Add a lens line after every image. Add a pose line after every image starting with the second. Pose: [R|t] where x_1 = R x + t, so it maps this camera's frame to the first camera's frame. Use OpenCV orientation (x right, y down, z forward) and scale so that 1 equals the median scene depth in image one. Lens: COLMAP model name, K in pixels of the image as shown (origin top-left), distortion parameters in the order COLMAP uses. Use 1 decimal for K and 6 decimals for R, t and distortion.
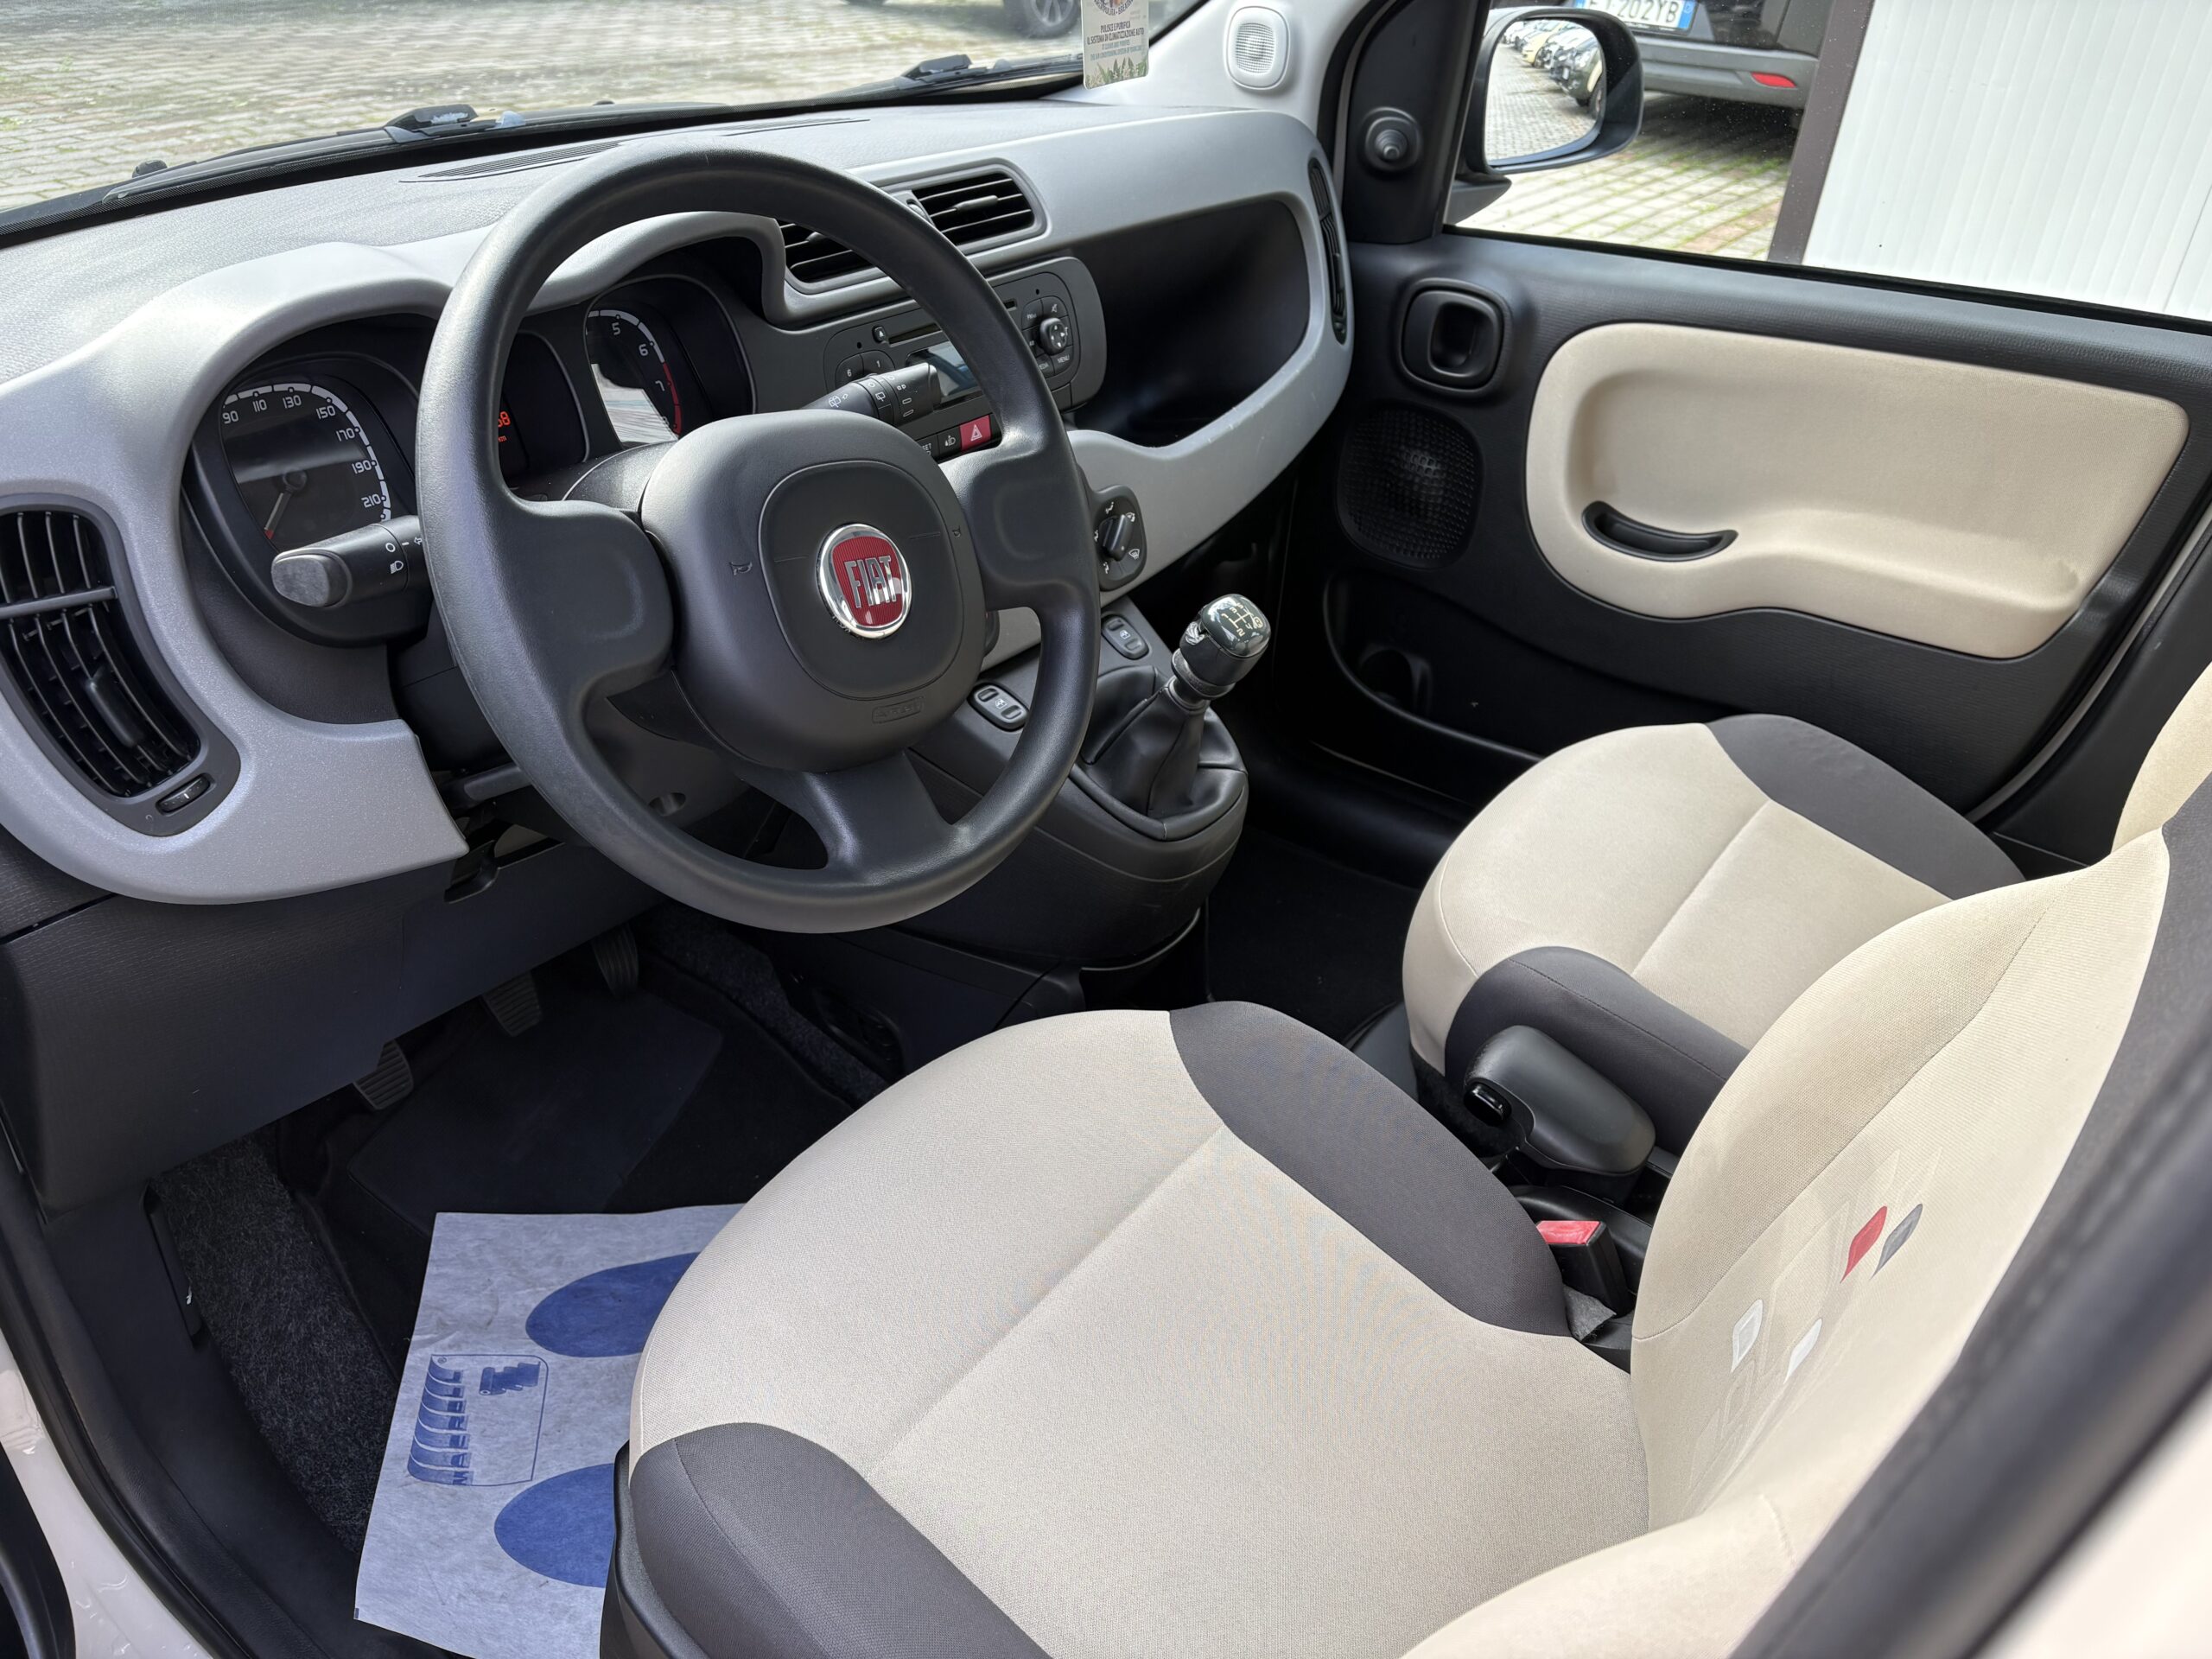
lens RADIAL K [[1676.7, 0, 1092.6], [0, 1676.7, 827.6], [0, 0, 1]] dist [0.043232, -0.036465]
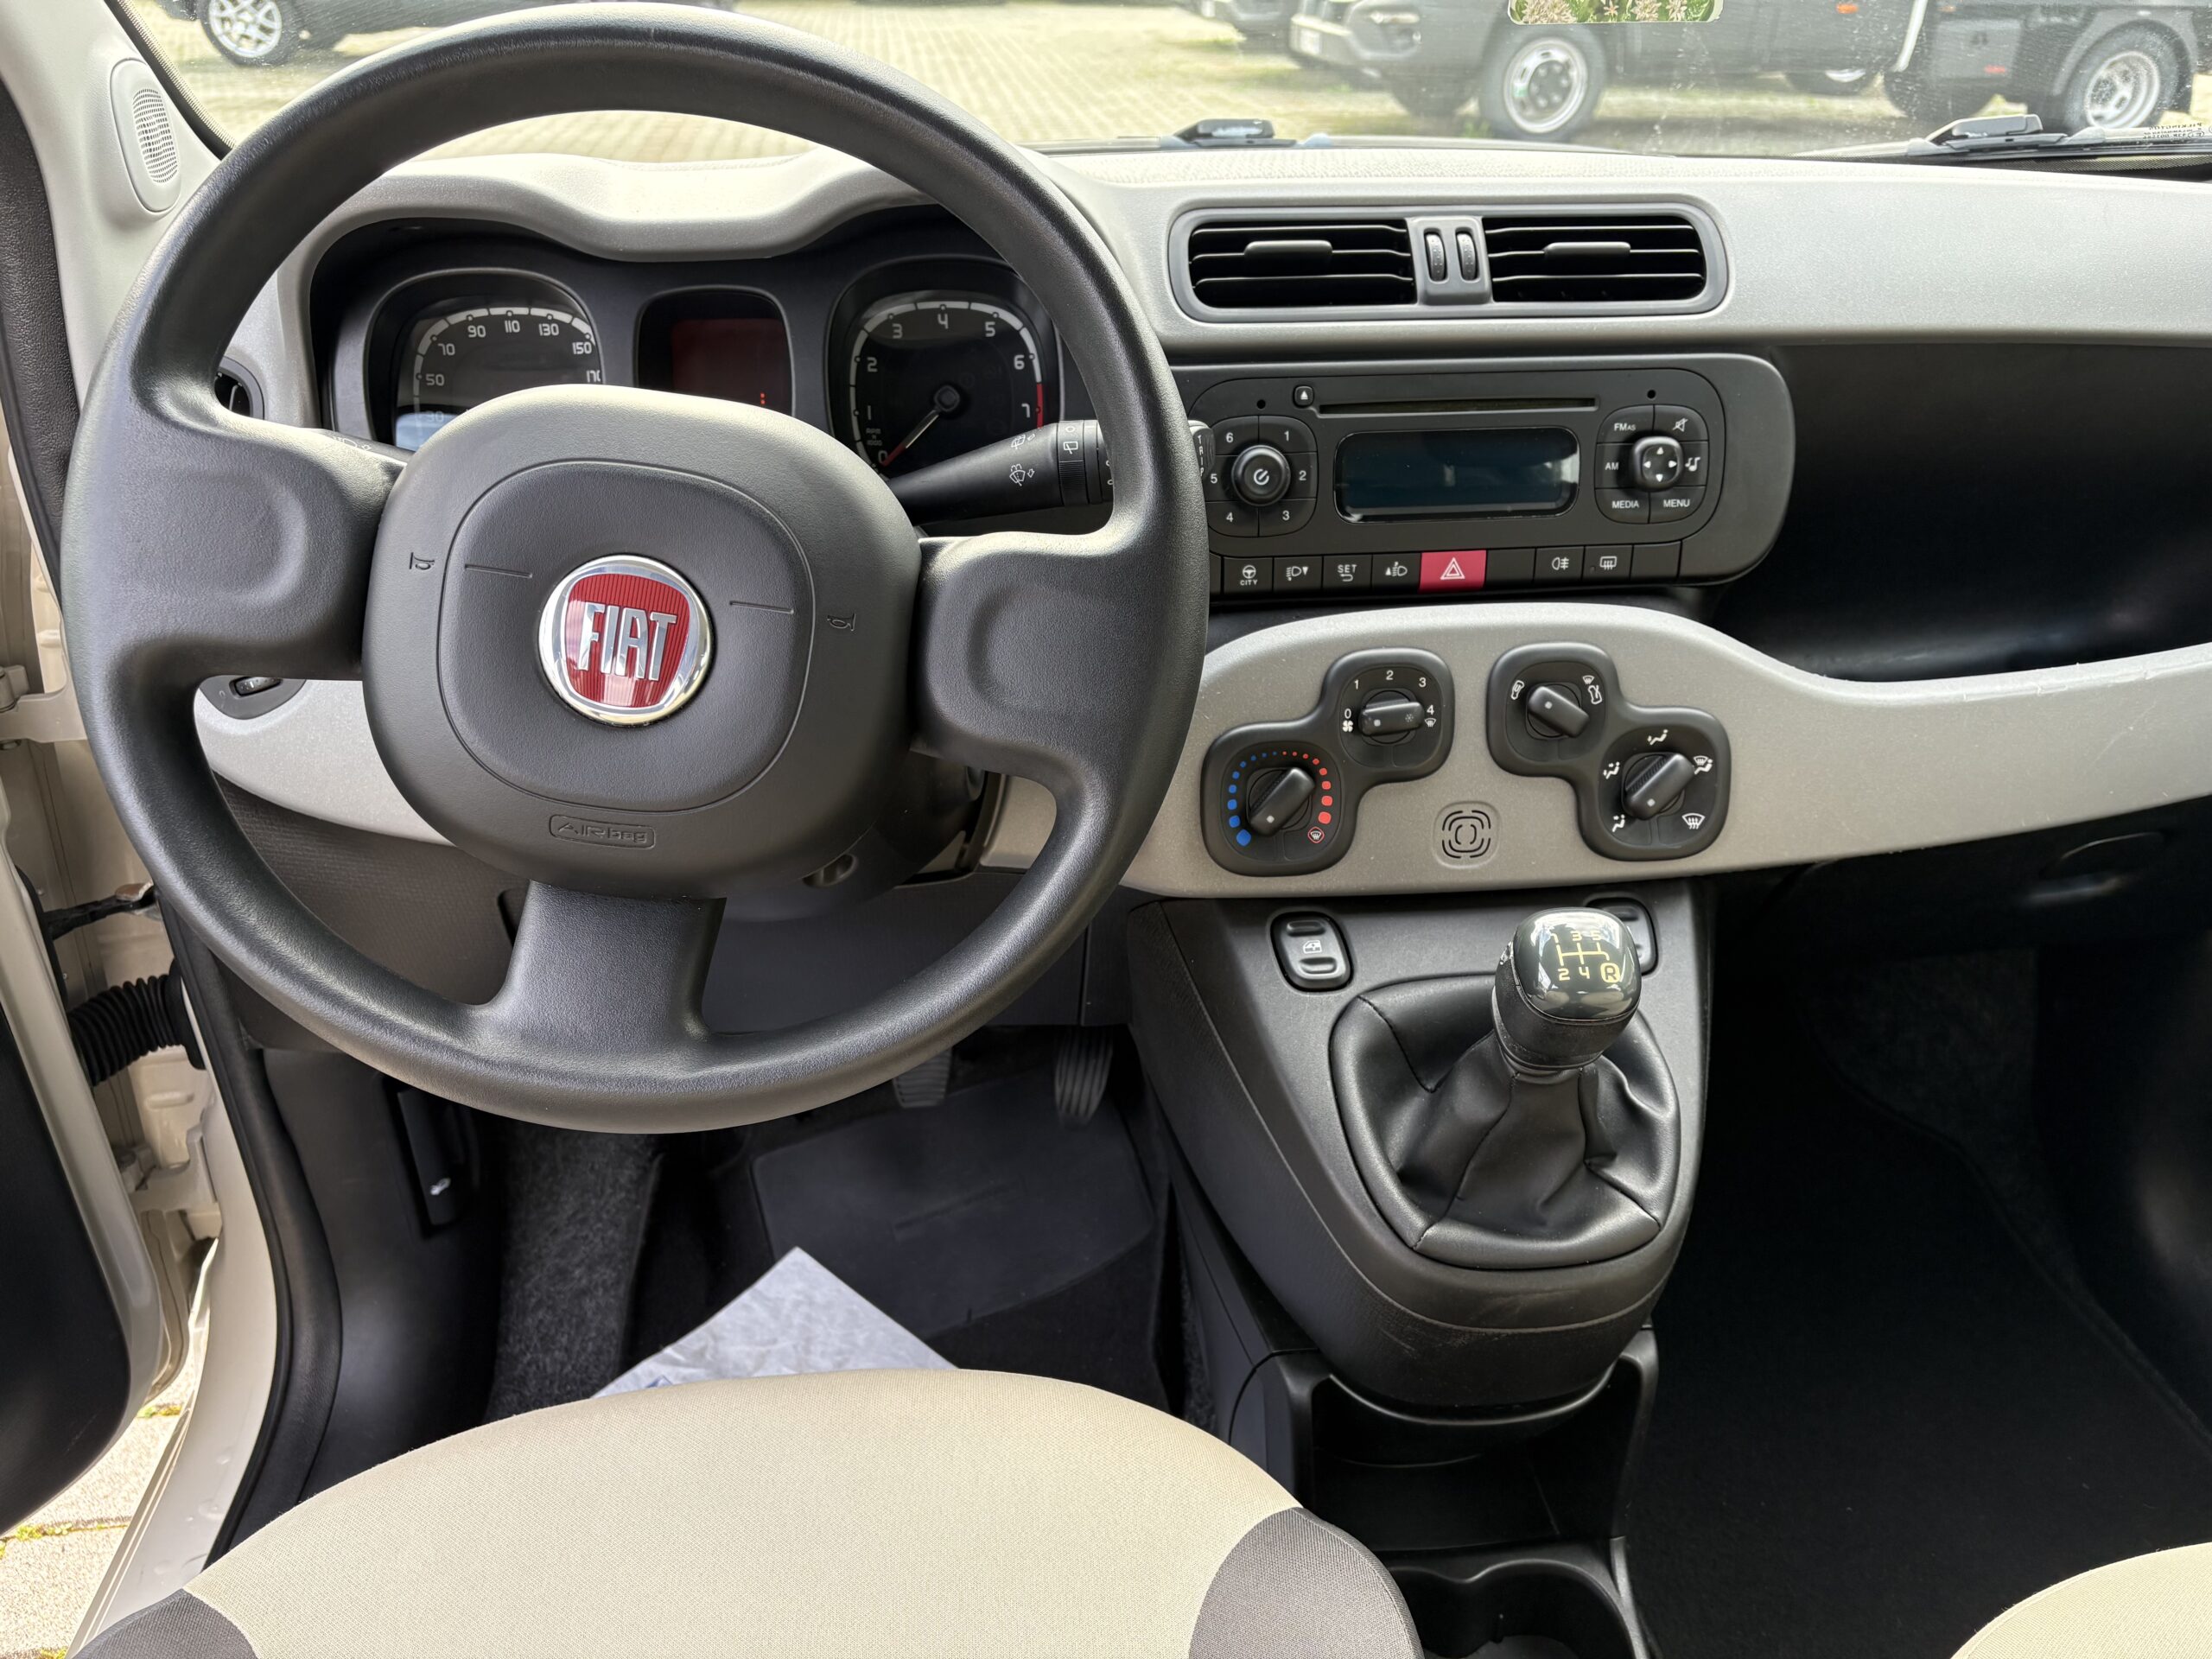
lens RADIAL K [[1676.7, 0, 1109.6], [0, 1676.7, 832.5], [0, 0, 1]] dist [0.043232, -0.036465]
pose [[0.669722, 0.319805, -0.670221, 0.317897], [-0.372758, 0.925355, 0.069065, -0.128974], [0.642280, 0.203576, 0.738941, 0.421100]]
